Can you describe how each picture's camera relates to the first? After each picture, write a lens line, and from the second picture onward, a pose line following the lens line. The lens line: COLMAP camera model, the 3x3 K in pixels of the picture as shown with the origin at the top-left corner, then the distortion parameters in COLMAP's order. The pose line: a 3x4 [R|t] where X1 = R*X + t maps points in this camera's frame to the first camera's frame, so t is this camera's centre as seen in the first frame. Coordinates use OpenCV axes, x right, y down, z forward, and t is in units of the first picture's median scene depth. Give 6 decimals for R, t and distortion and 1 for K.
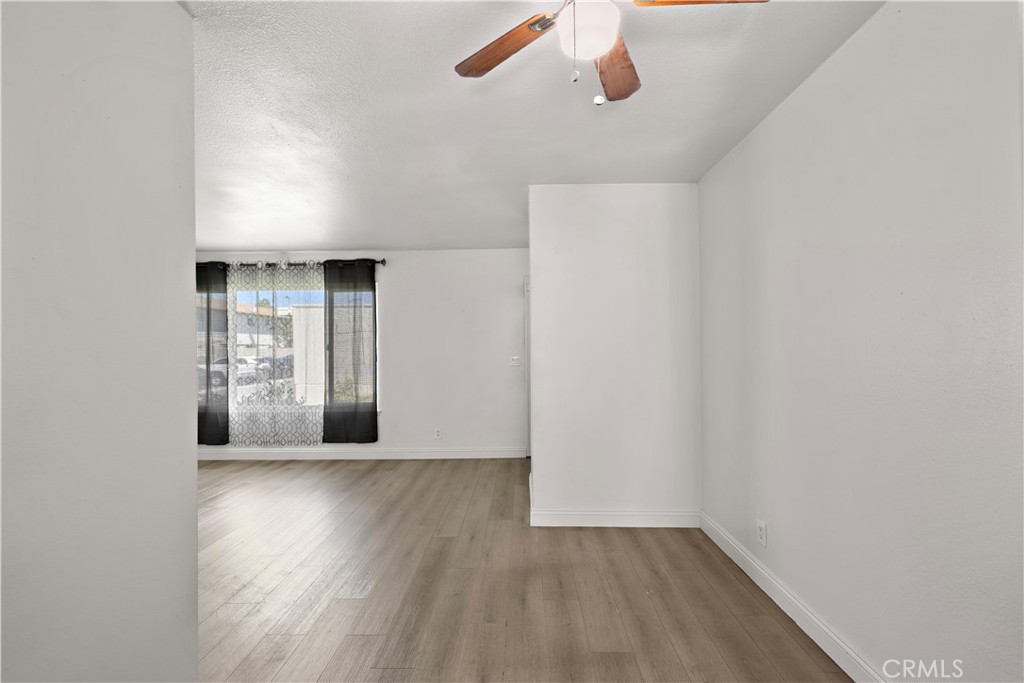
lens RADIAL K [[448.9, 0, 512.0], [0, 448.9, 341.5], [0, 0, 1]] dist [-0.000081, 0.000045]
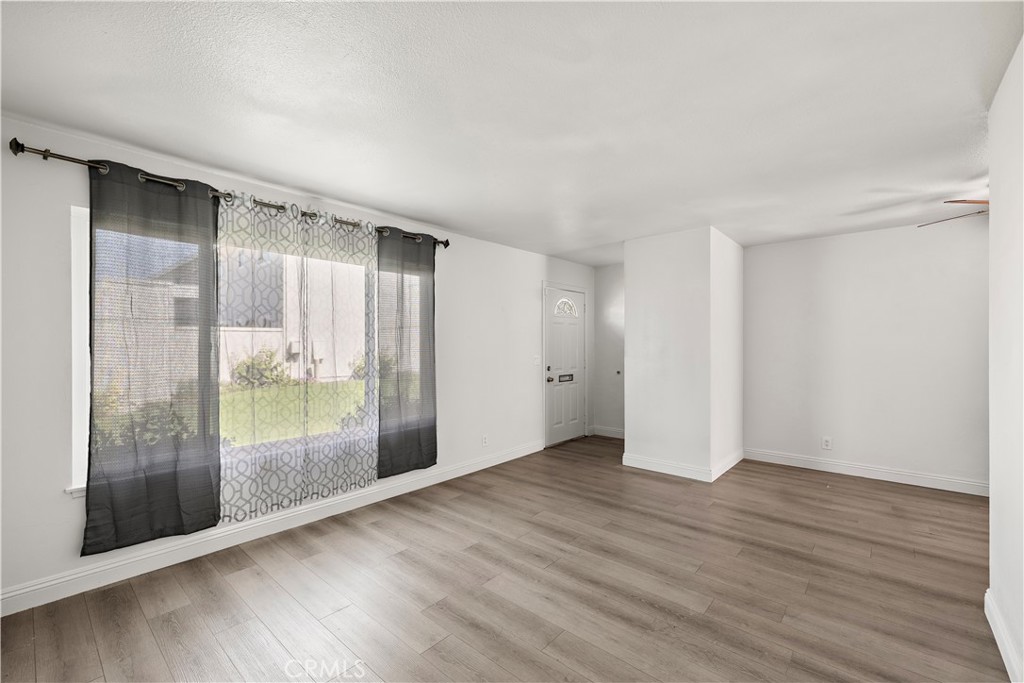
lens RADIAL K [[435.3, 0, 510.8], [0, 435.3, 345.3], [0, 0, 1]] dist [0.000401, 0.000291]
pose [[0.635990, 0.007733, 0.771659, -0.824233], [-0.016342, 0.999861, 0.003449, 0.005249], [-0.771524, -0.014804, 0.636027, 0.394560]]
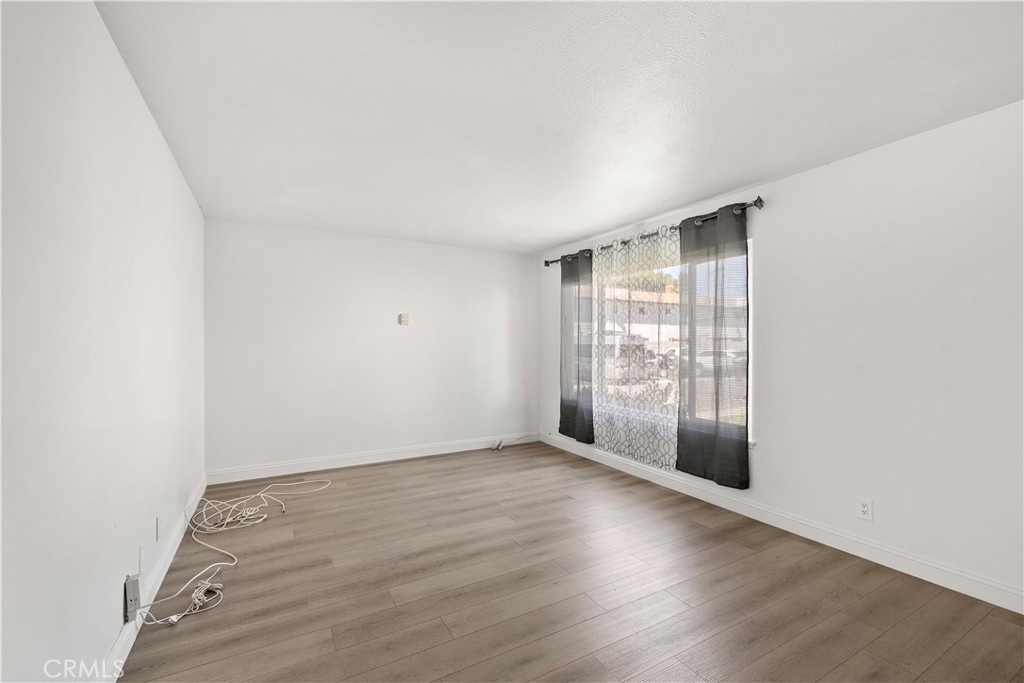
lens RADIAL K [[435.3, 0, 510.8], [0, 435.3, 345.3], [0, 0, 1]] dist [0.000401, 0.000291]
pose [[0.510415, 0.015345, -0.859792, 0.055928], [0.004837, 0.999774, 0.020715, 0.004180], [0.859915, -0.014732, 0.510225, 0.398586]]
